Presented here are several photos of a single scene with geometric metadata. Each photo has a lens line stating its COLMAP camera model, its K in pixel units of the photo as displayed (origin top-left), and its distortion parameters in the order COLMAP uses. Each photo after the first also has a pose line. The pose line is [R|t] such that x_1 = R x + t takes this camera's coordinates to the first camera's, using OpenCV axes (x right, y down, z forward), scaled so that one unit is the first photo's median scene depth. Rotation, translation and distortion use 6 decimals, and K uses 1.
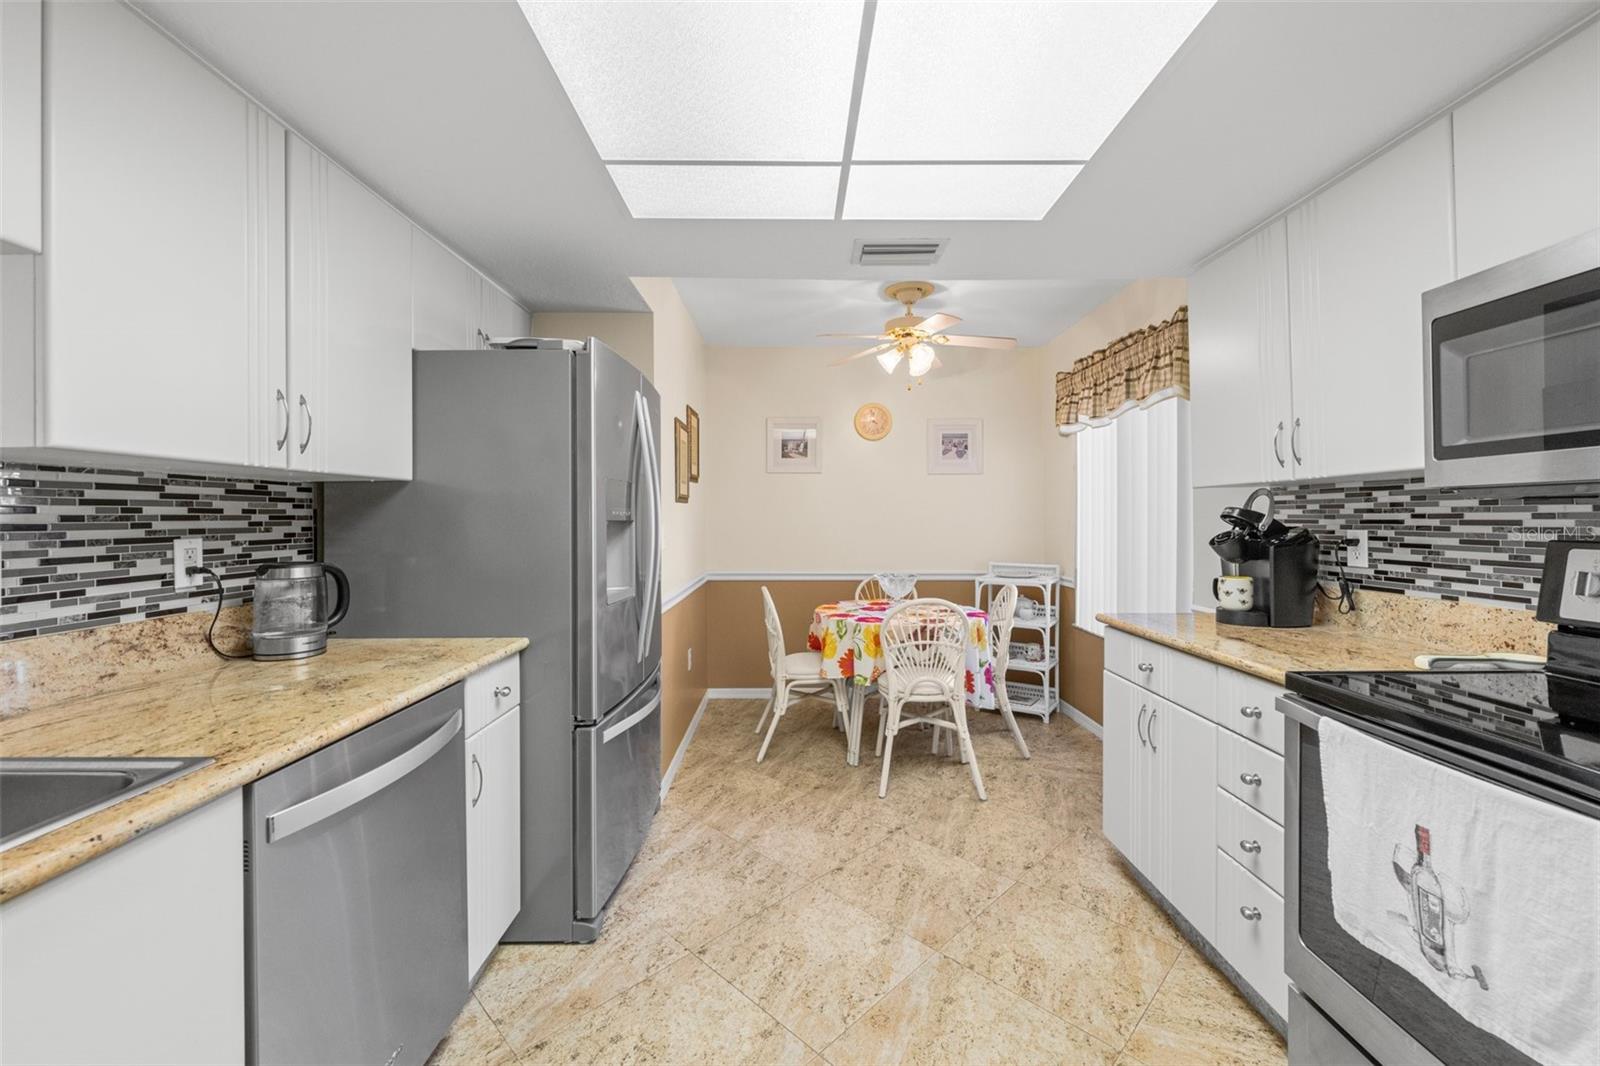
lens RADIAL K [[636.3, 0, 796.3], [0, 636.3, 511.9], [0, 0, 1]] dist [-0.000435, -0.000715]
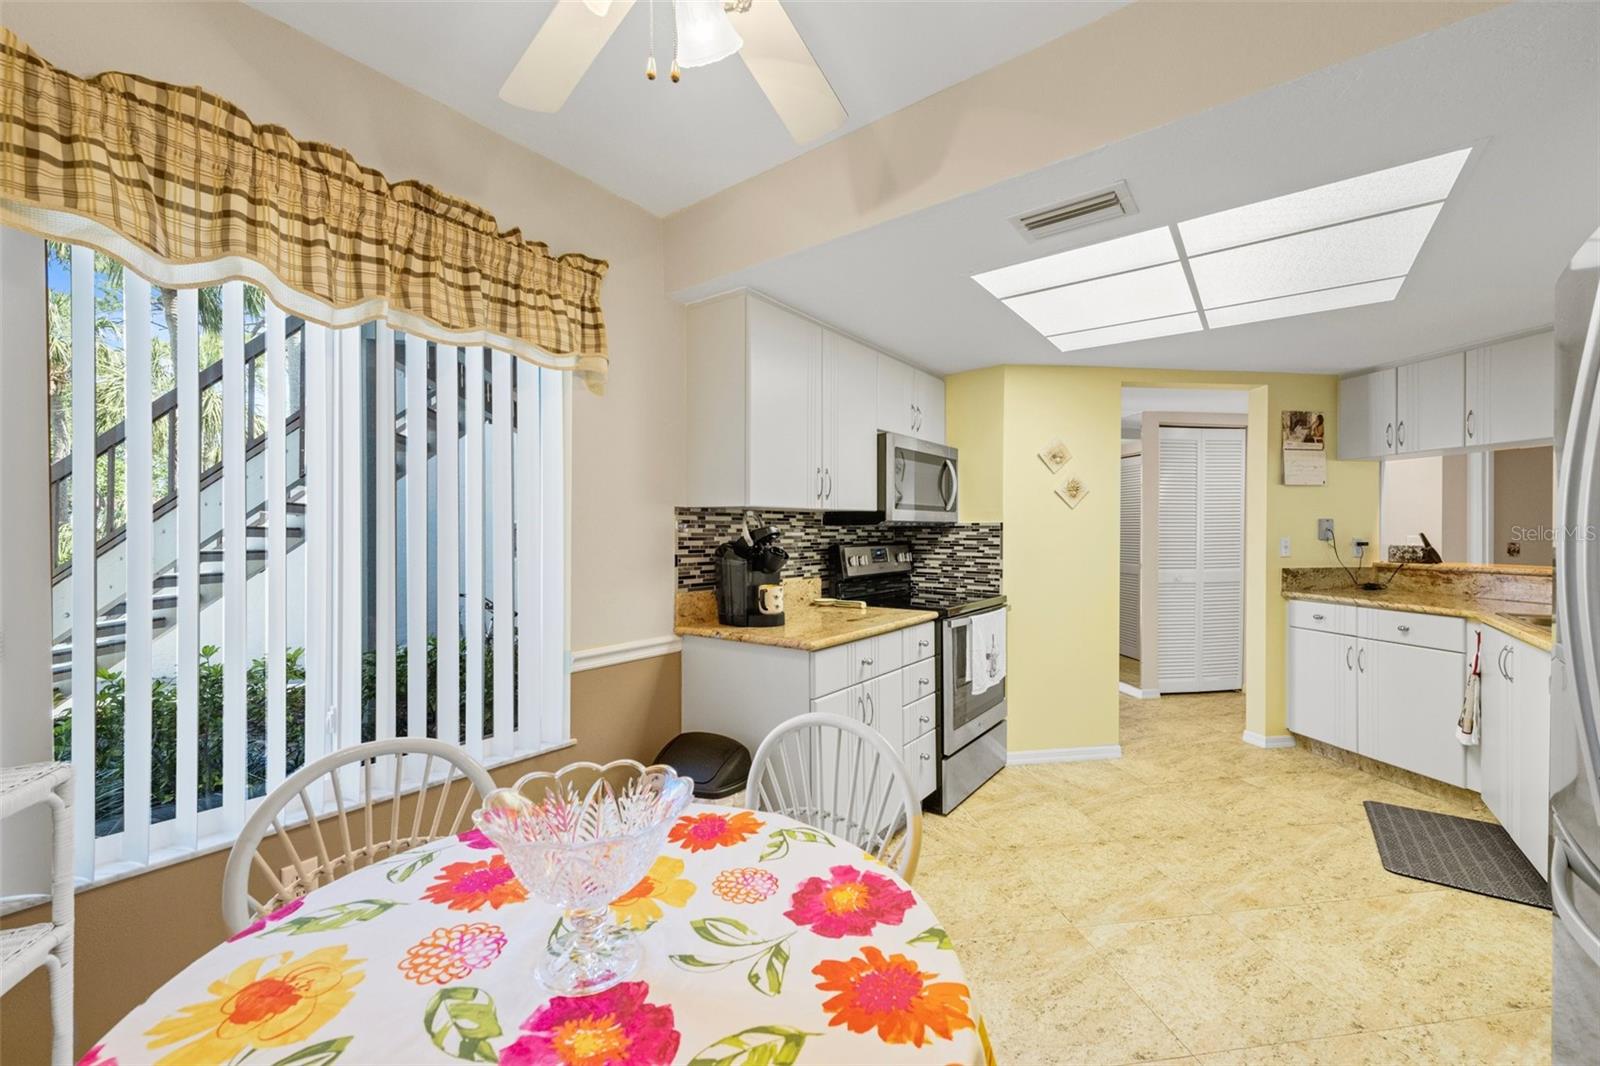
lens RADIAL K [[636.3, 0, 797.1], [0, 636.3, 535.2], [0, 0, 1]] dist [-0.000435, -0.000715]
pose [[-0.797852, 0.004609, 0.602836, -0.053573], [0.001032, 0.999980, -0.006280, 0.016504], [-0.602853, -0.004389, -0.797840, 1.880201]]
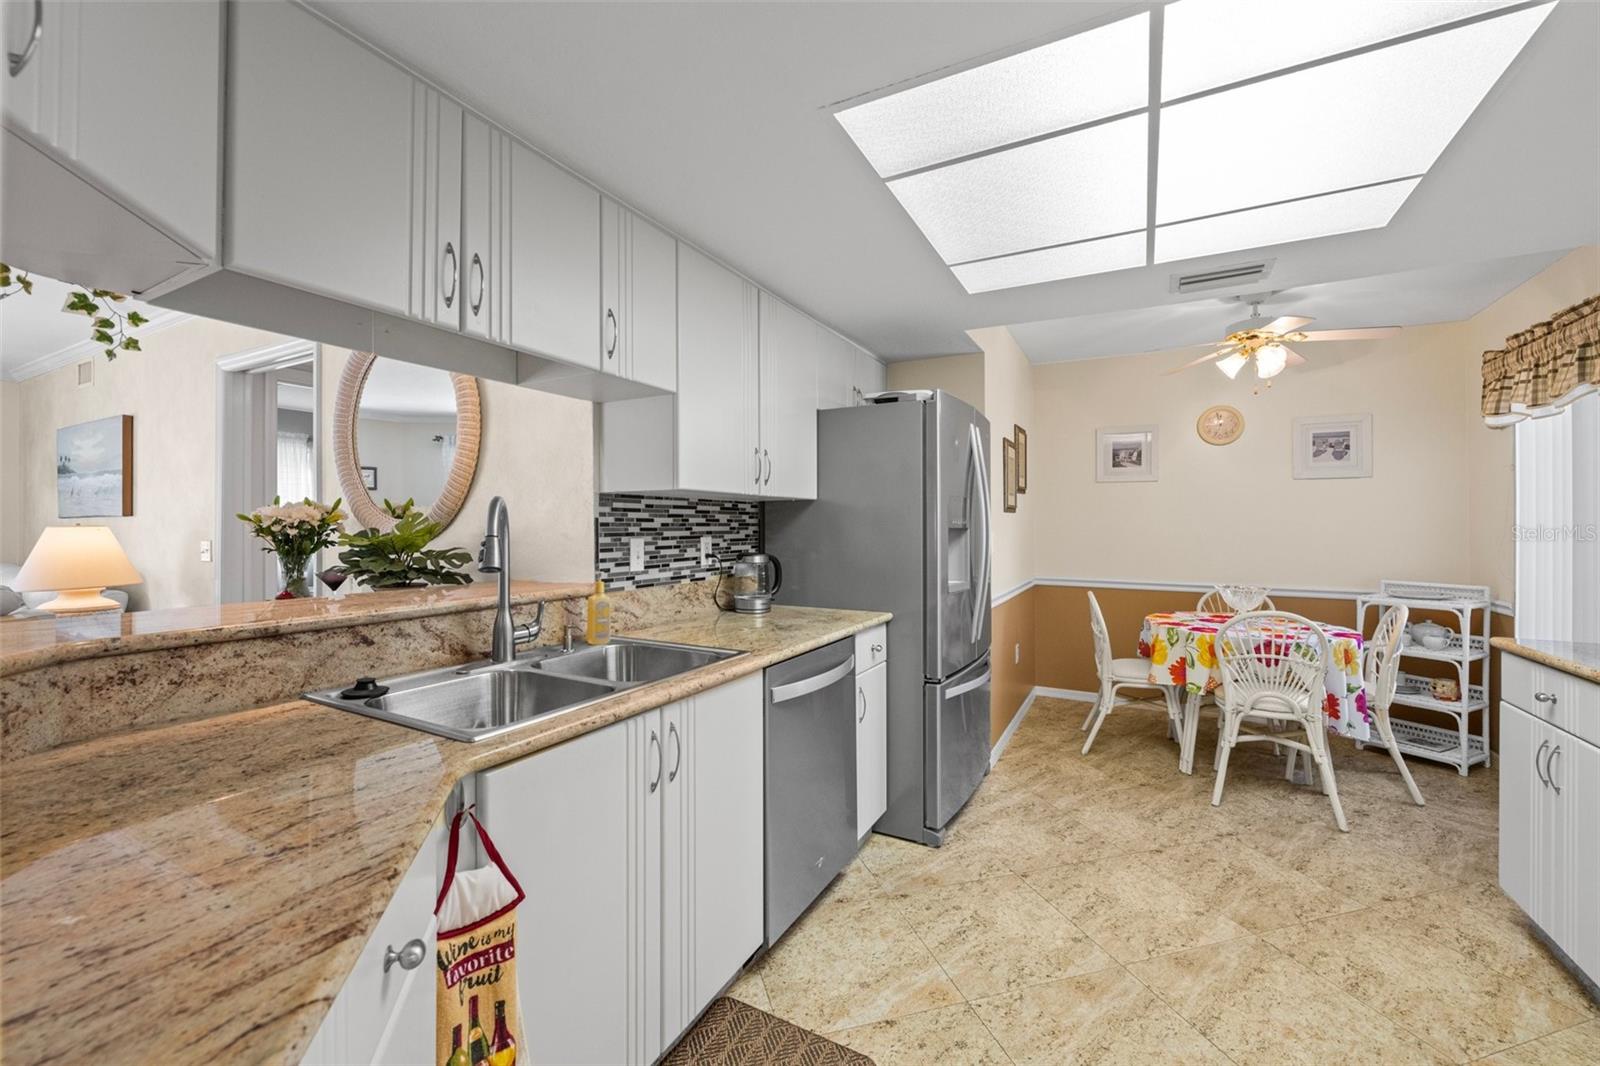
lens RADIAL K [[636.3, 0, 801.1], [0, 636.3, 518.4], [0, 0, 1]] dist [-0.000435, -0.000715]
pose [[0.878188, 0.000516, -0.478315, 0.054559], [-0.001219, 0.999999, -0.001159, -0.003705], [0.478314, 0.001601, 0.878188, -0.260466]]
